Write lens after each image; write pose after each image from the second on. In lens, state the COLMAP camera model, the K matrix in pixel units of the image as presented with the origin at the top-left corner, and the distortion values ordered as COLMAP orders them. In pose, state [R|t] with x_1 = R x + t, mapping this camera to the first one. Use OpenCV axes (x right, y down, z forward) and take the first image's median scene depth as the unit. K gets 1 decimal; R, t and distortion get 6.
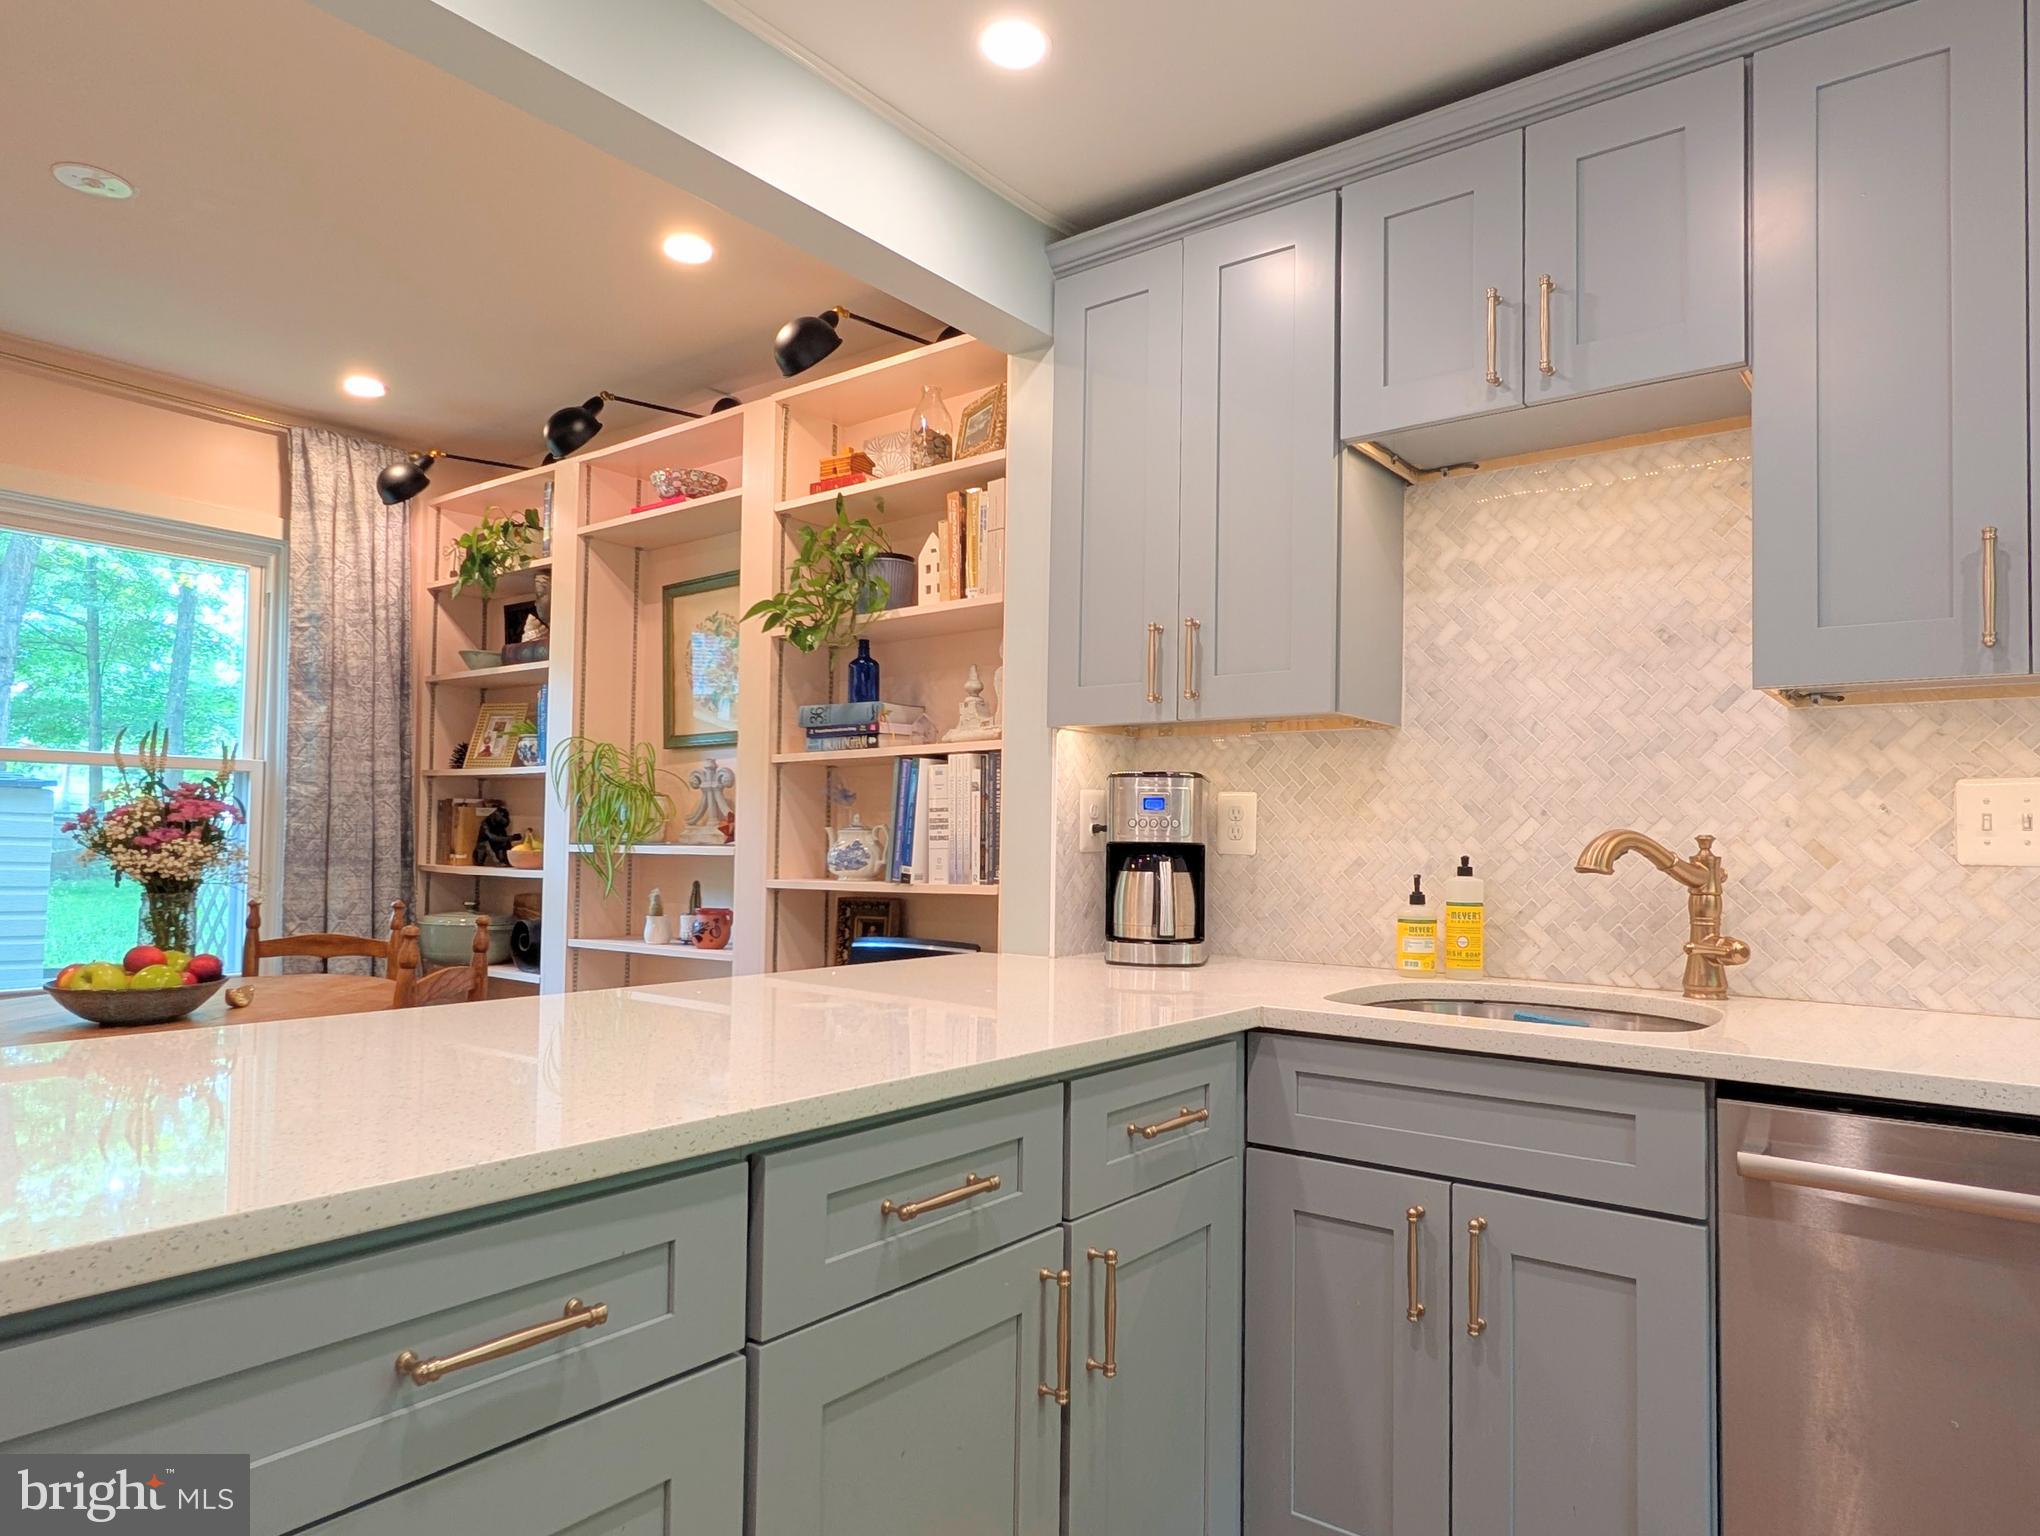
lens RADIAL K [[1227.6, 0, 1054.6], [0, 1227.6, 812.3], [0, 0, 1]] dist [0.005866, -0.000121]
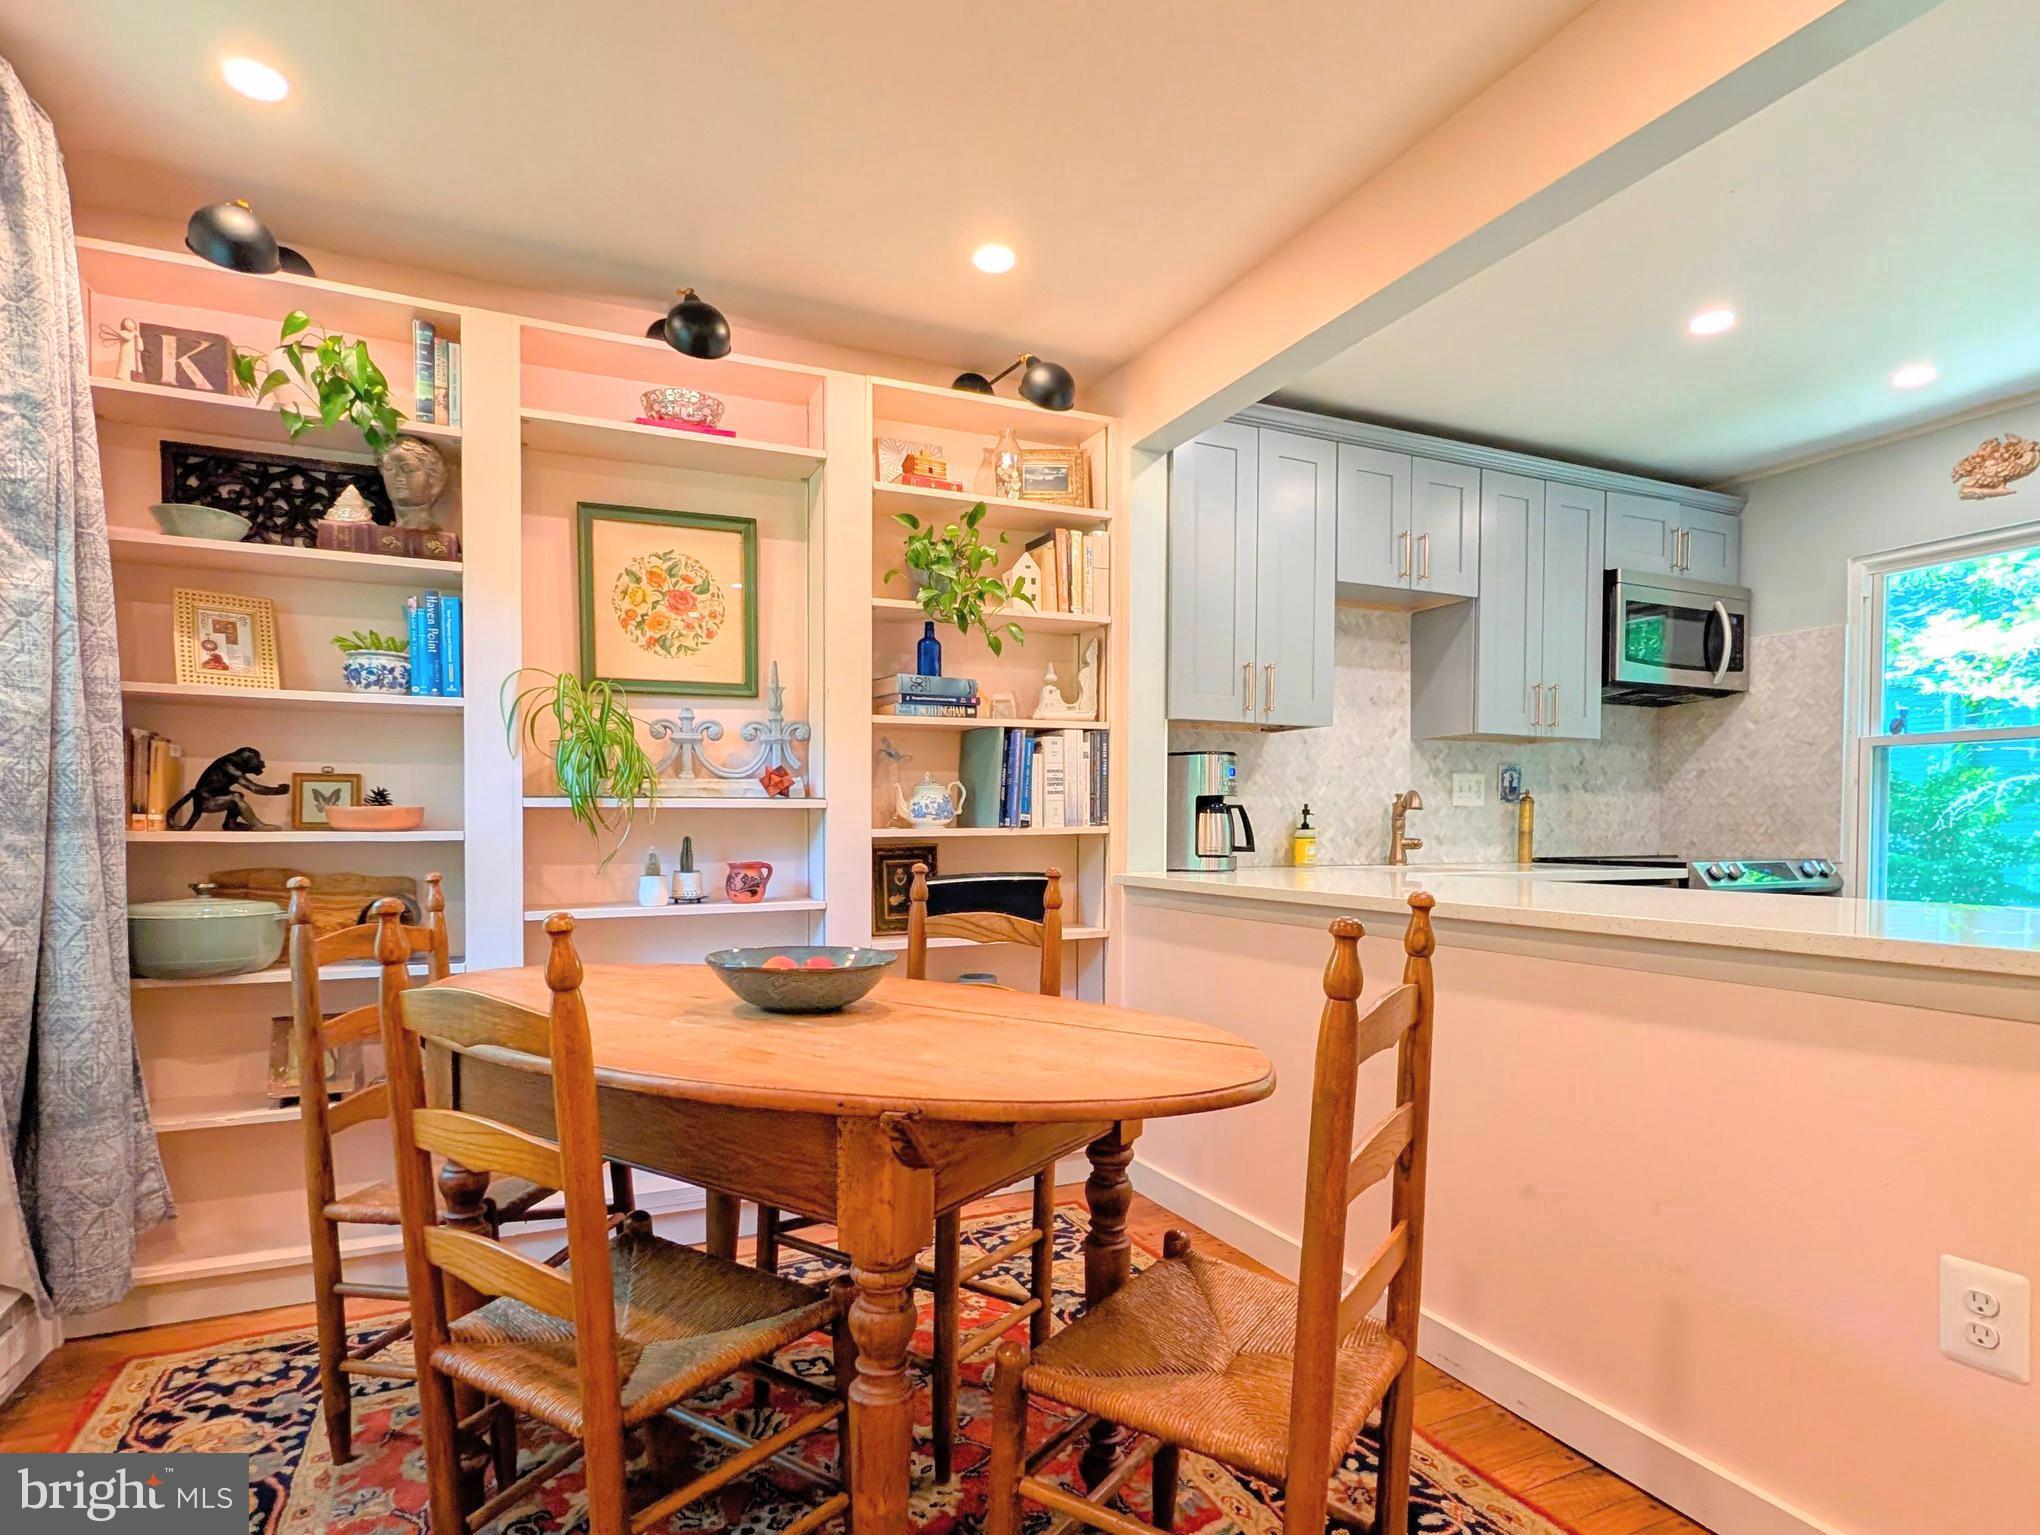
lens RADIAL K [[1103.7, 0, 1026.9], [0, 1103.7, 866.2], [0, 0, 1]] dist [-0.003282, -0.002151]
pose [[0.474473, -0.043696, 0.879185, -1.199108], [-0.012667, 0.998325, 0.056454, 0.034960], [-0.880179, -0.037922, 0.473125, 0.476615]]
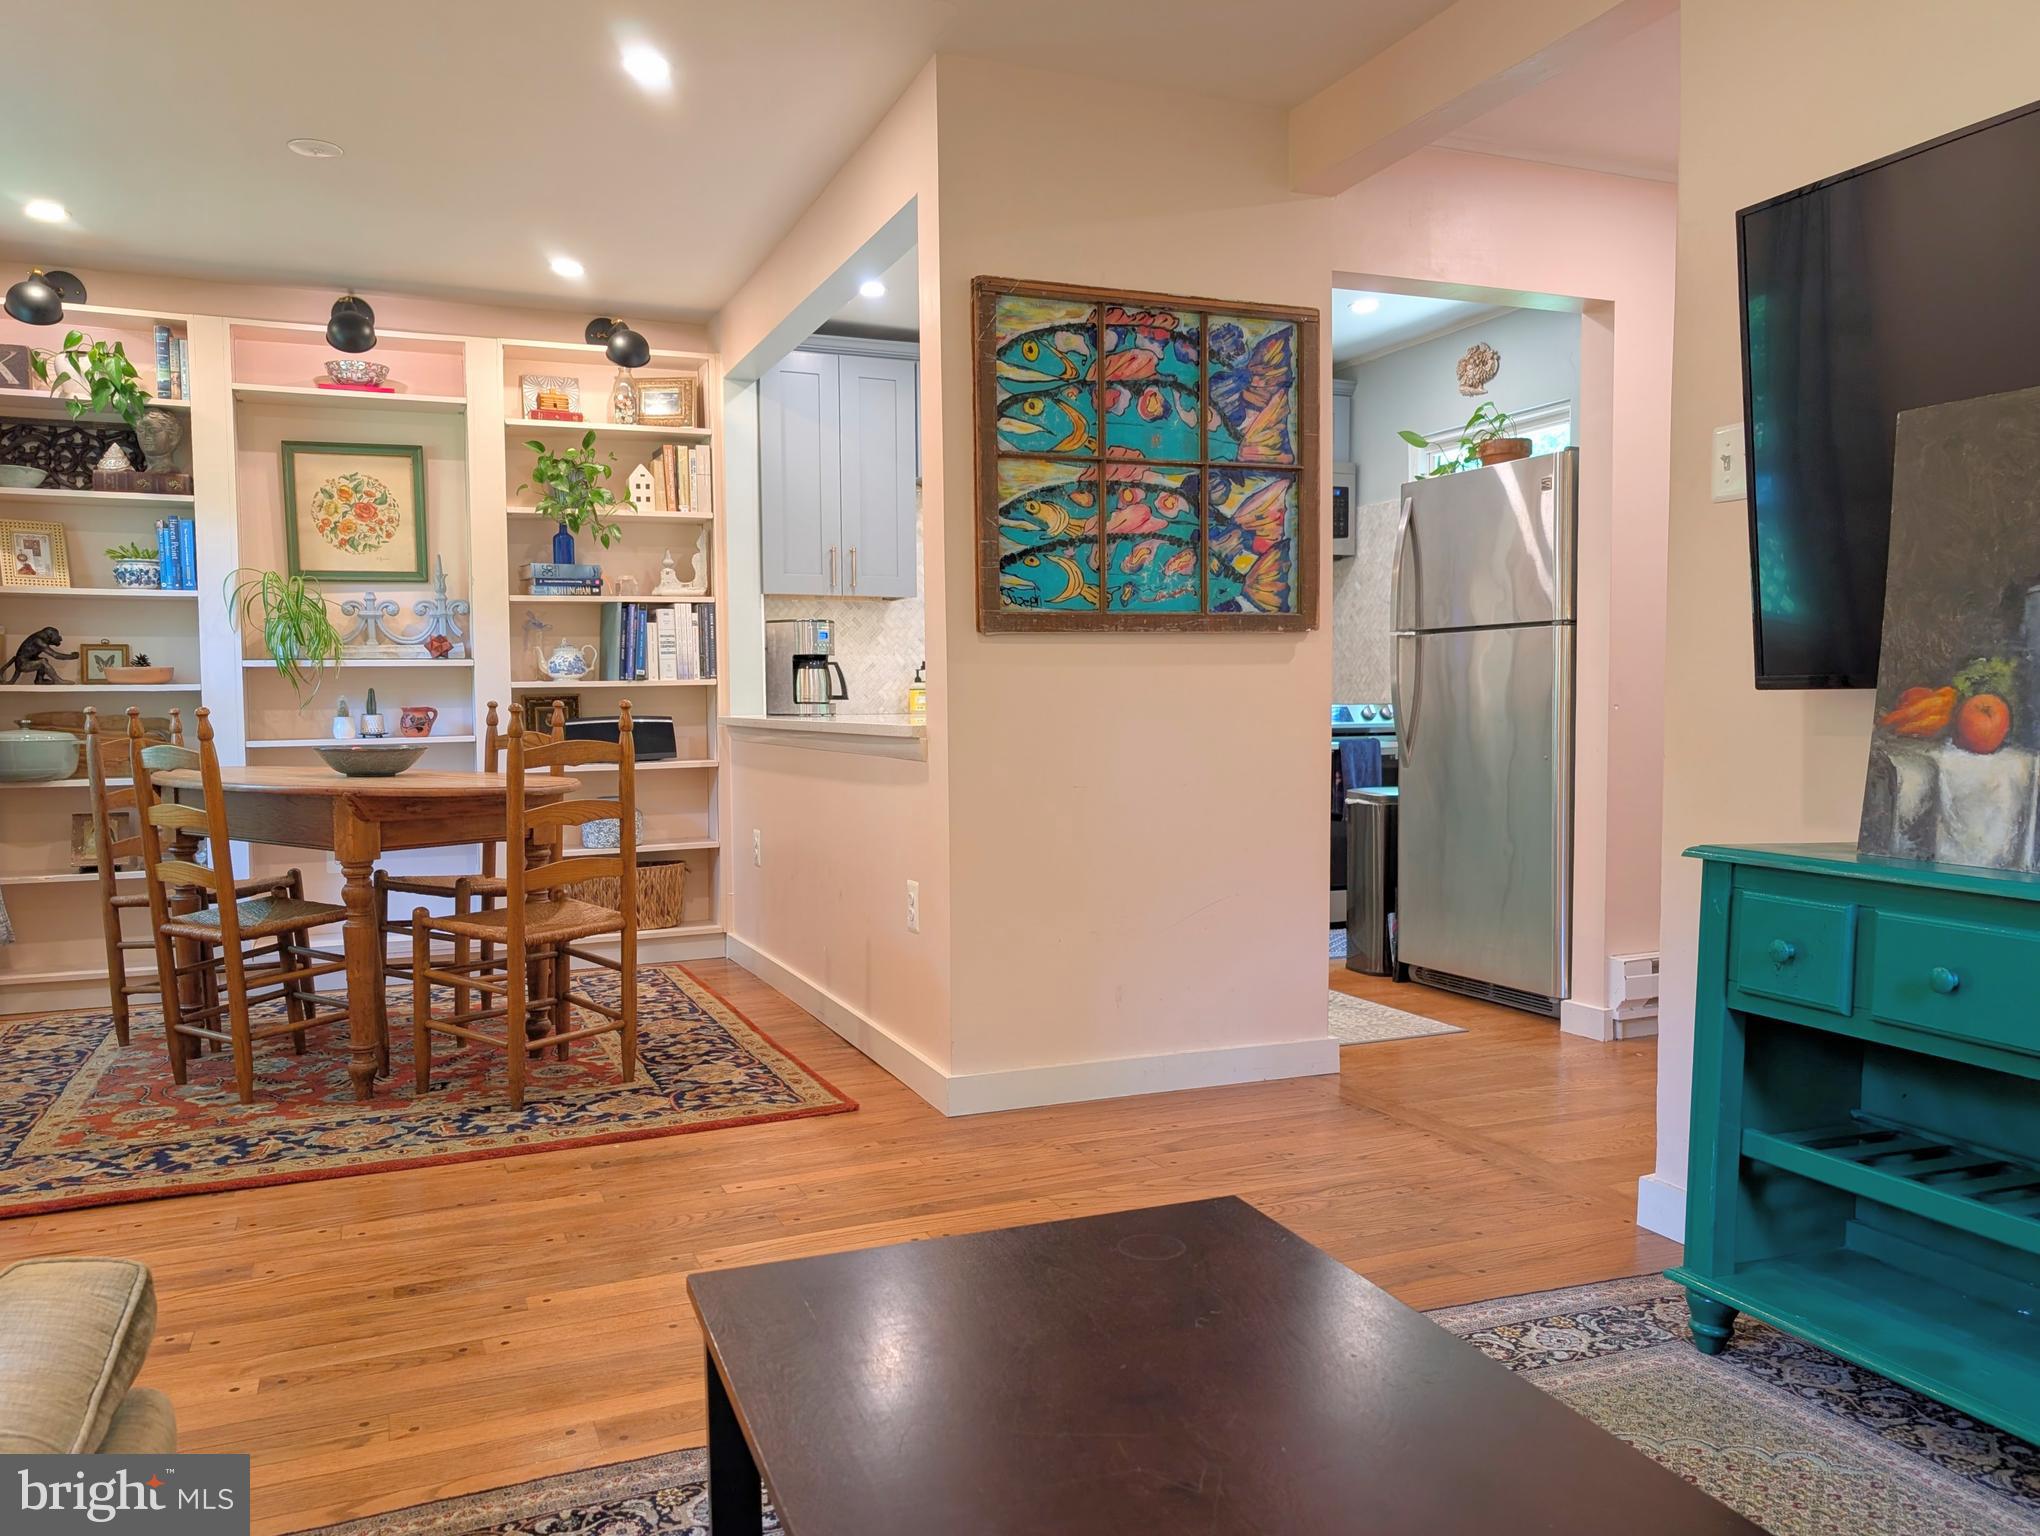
lens RADIAL K [[1524.6, 0, 1031.4], [0, 1524.6, 815.2], [0, 0, 1]] dist [0.012425, -0.013585]
pose [[0.496740, -0.082660, 0.863954, -1.742797], [-0.003530, 0.995254, 0.097251, 0.038858], [-0.867892, -0.051358, 0.494091, -0.505184]]
